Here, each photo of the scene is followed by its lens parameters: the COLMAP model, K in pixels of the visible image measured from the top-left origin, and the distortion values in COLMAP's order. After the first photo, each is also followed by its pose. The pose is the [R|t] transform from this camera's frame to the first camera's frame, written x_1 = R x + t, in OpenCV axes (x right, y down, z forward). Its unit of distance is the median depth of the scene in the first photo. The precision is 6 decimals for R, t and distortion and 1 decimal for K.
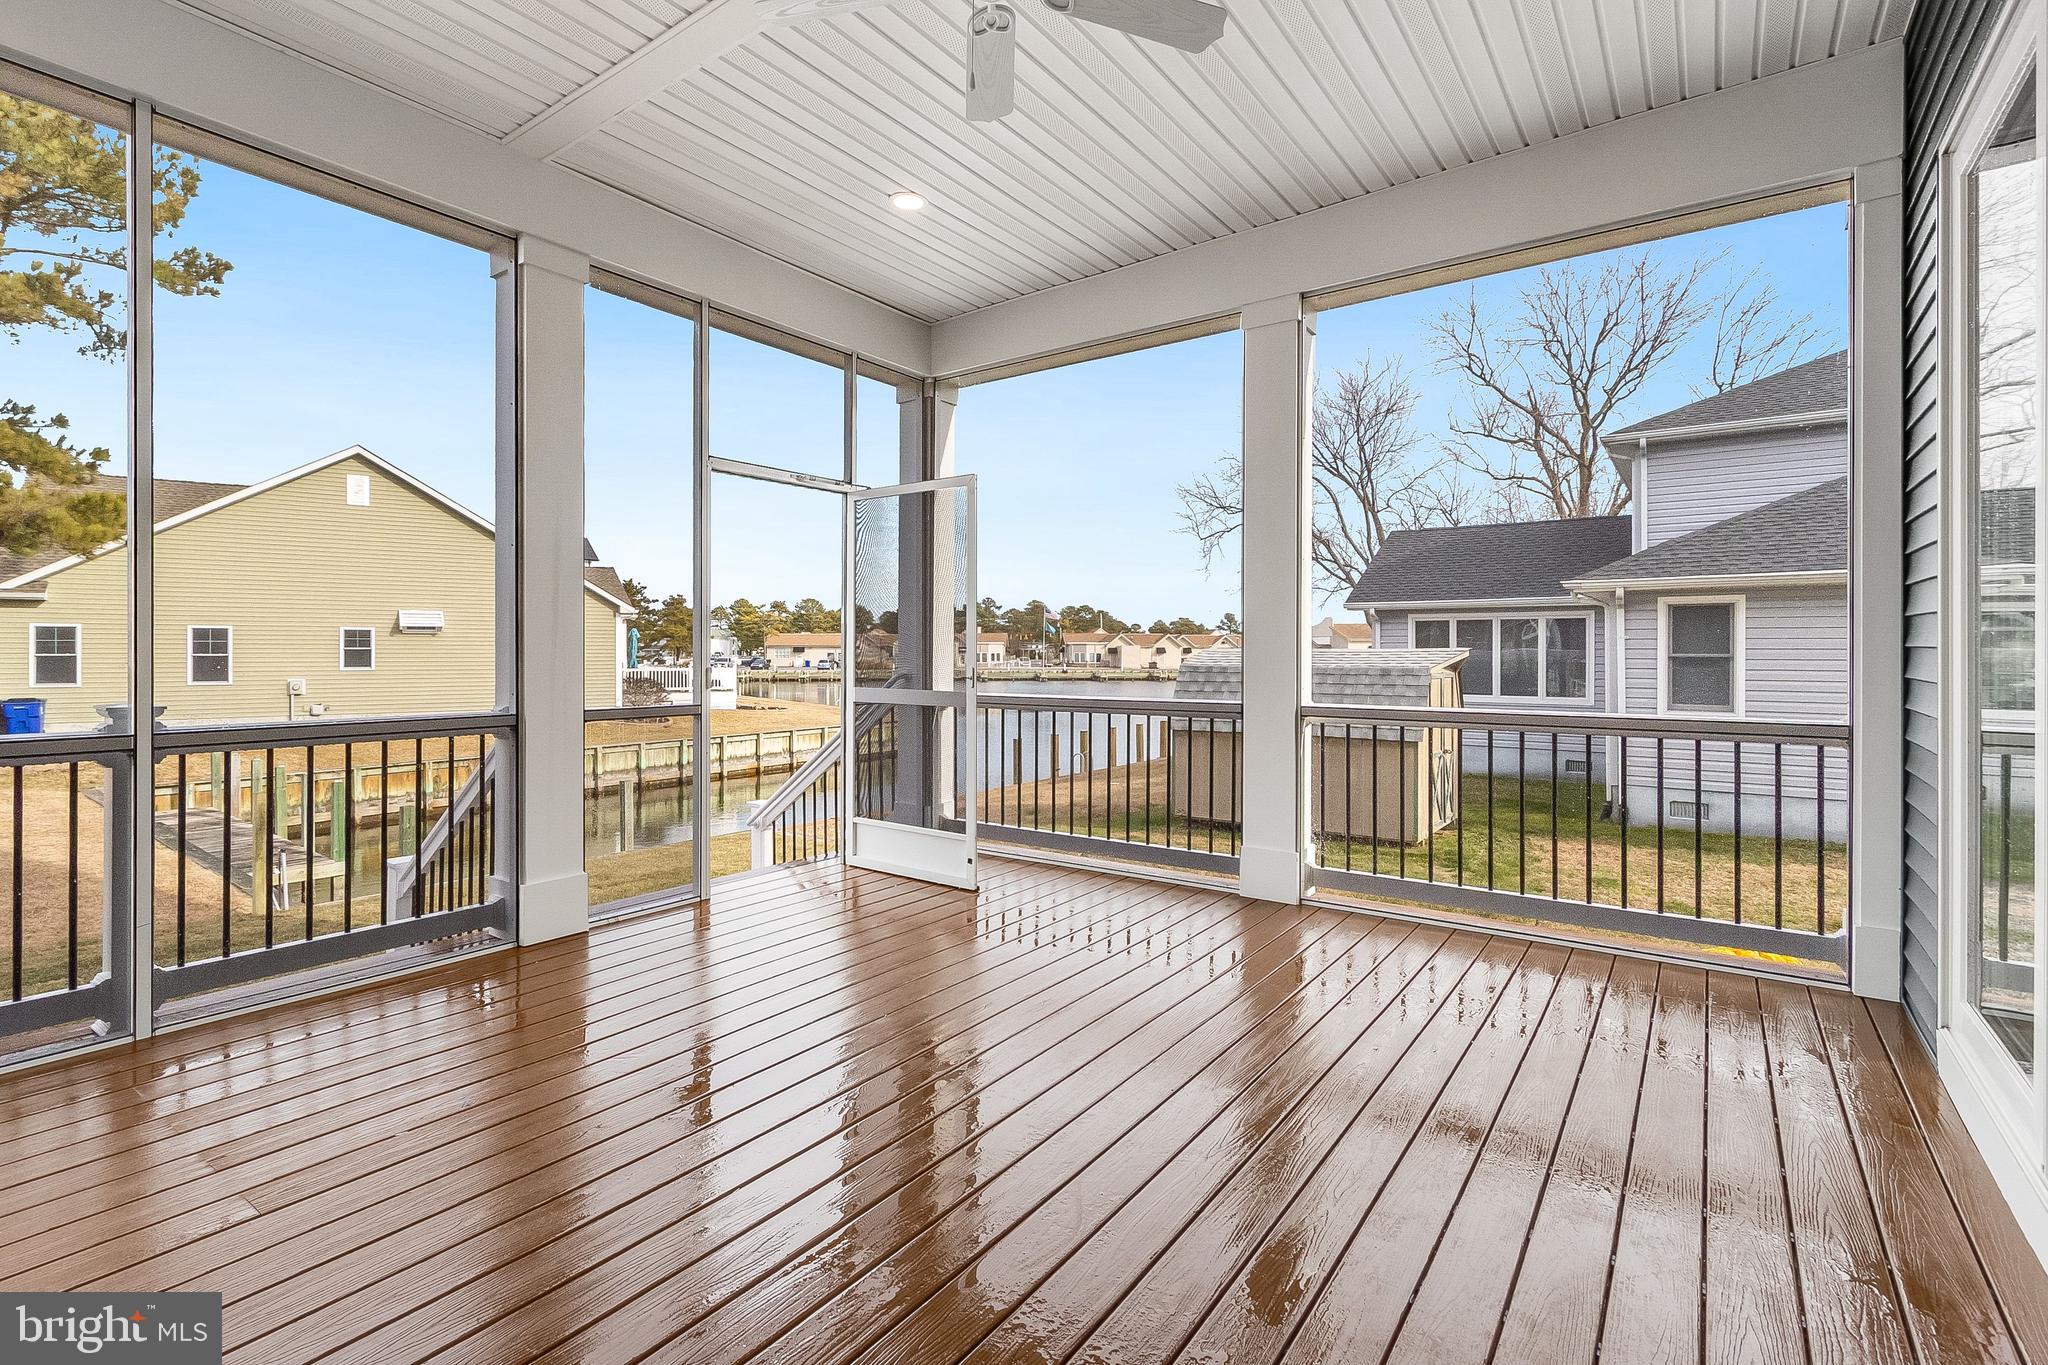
lens RADIAL K [[963.7, 0, 986.4], [0, 963.7, 646.4], [0, 0, 1]] dist [0.001994, -0.000163]
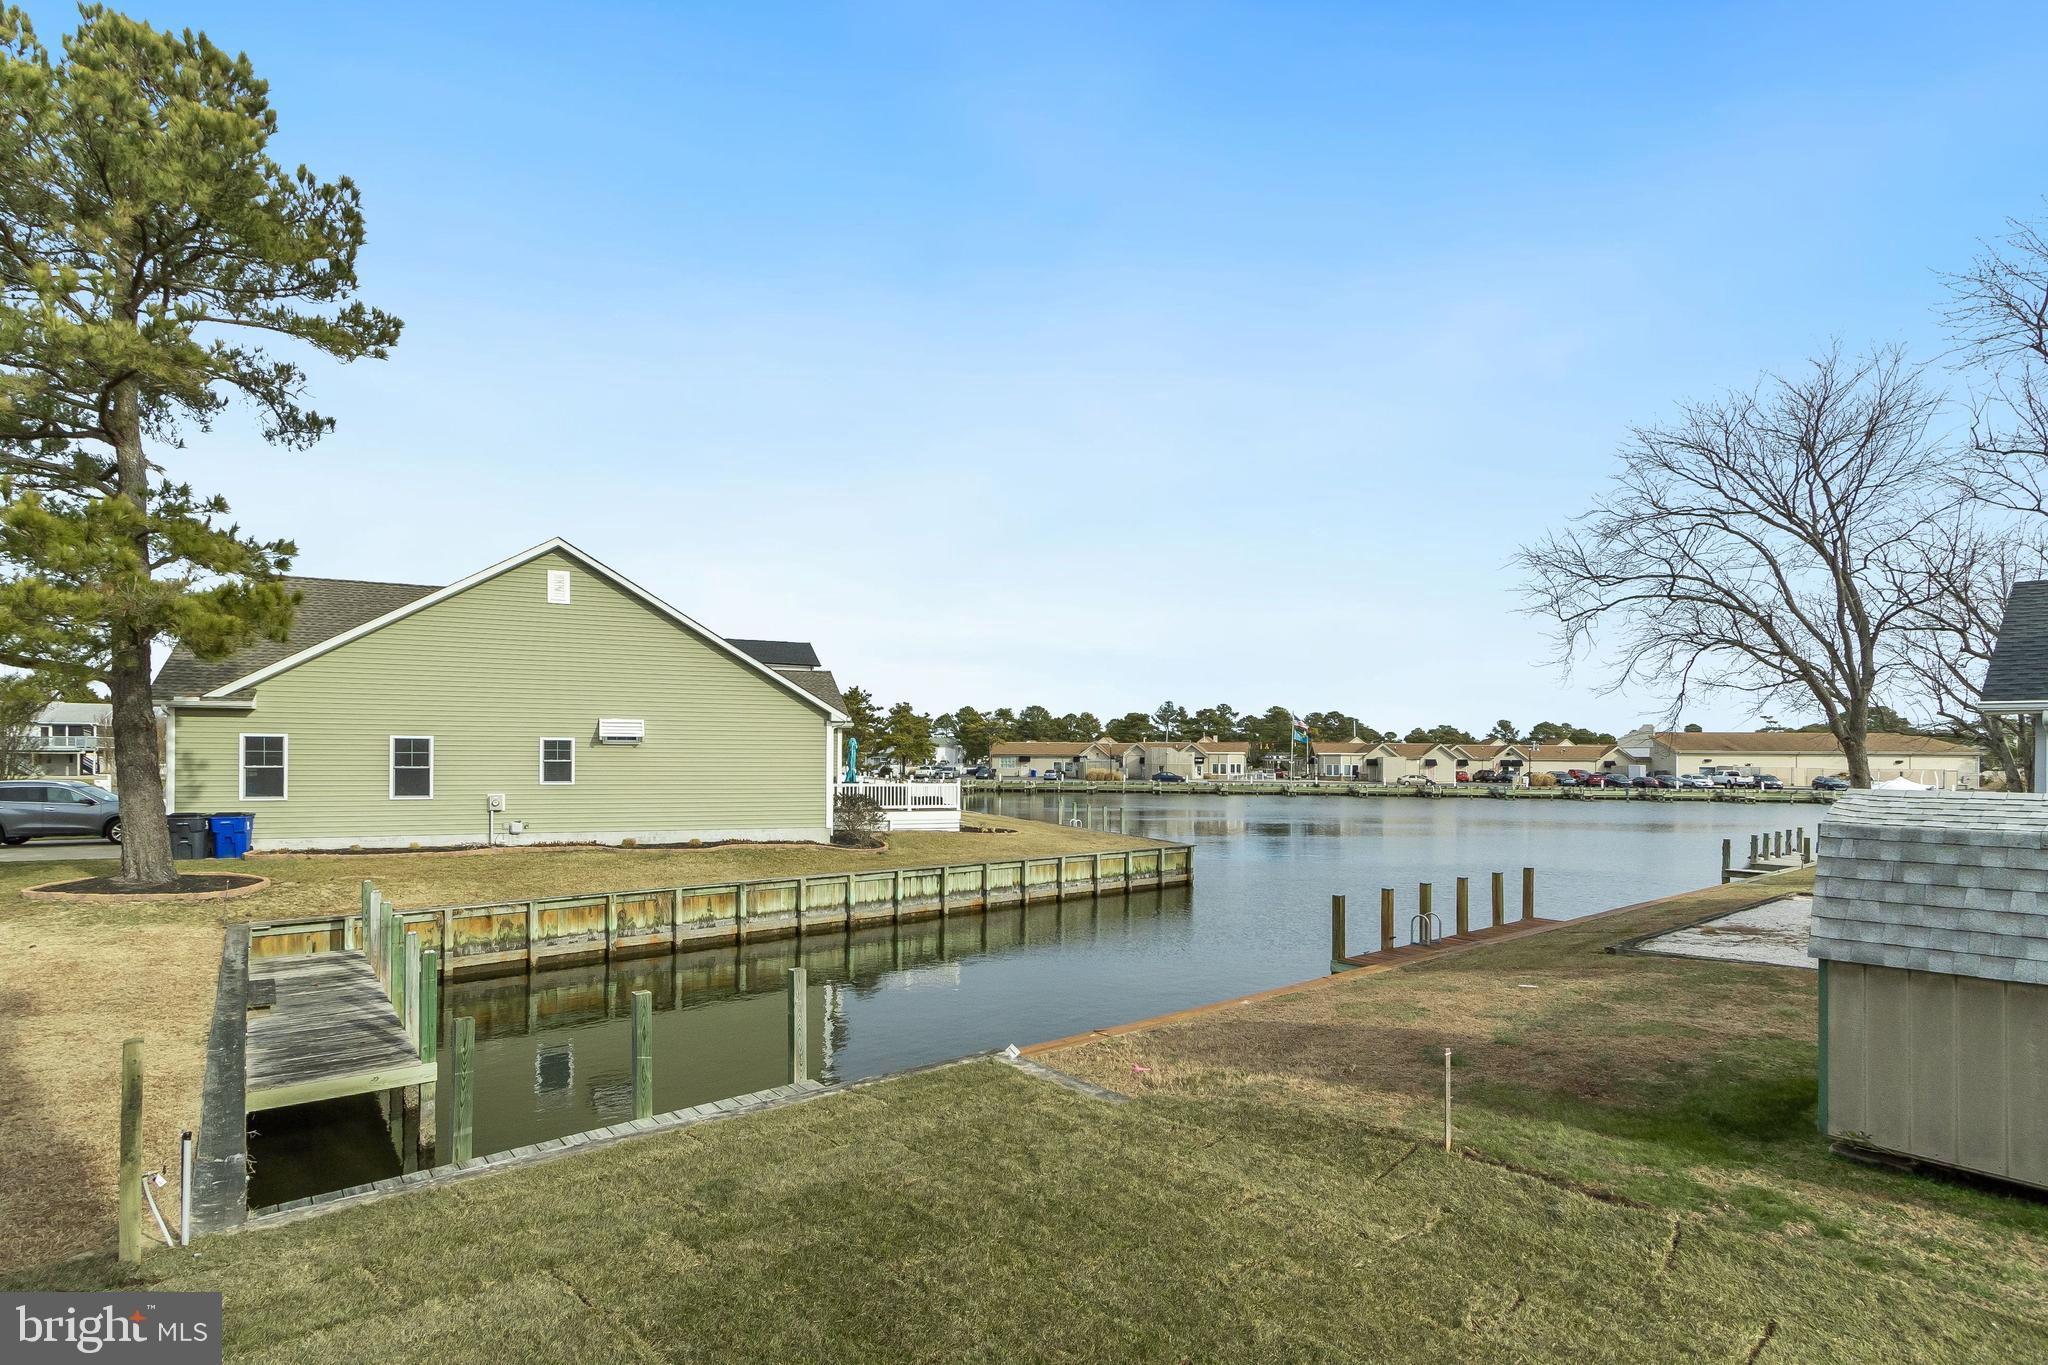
lens RADIAL K [[976.7, 0, 978.4], [0, 976.7, 762.2], [0, 0, 1]] dist [0.005489, 0.000173]
pose [[0.971948, 0.007818, -0.235066, -0.034643], [-0.005979, 0.999946, 0.008534, -0.004767], [0.235120, -0.006889, 0.971942, 0.139937]]
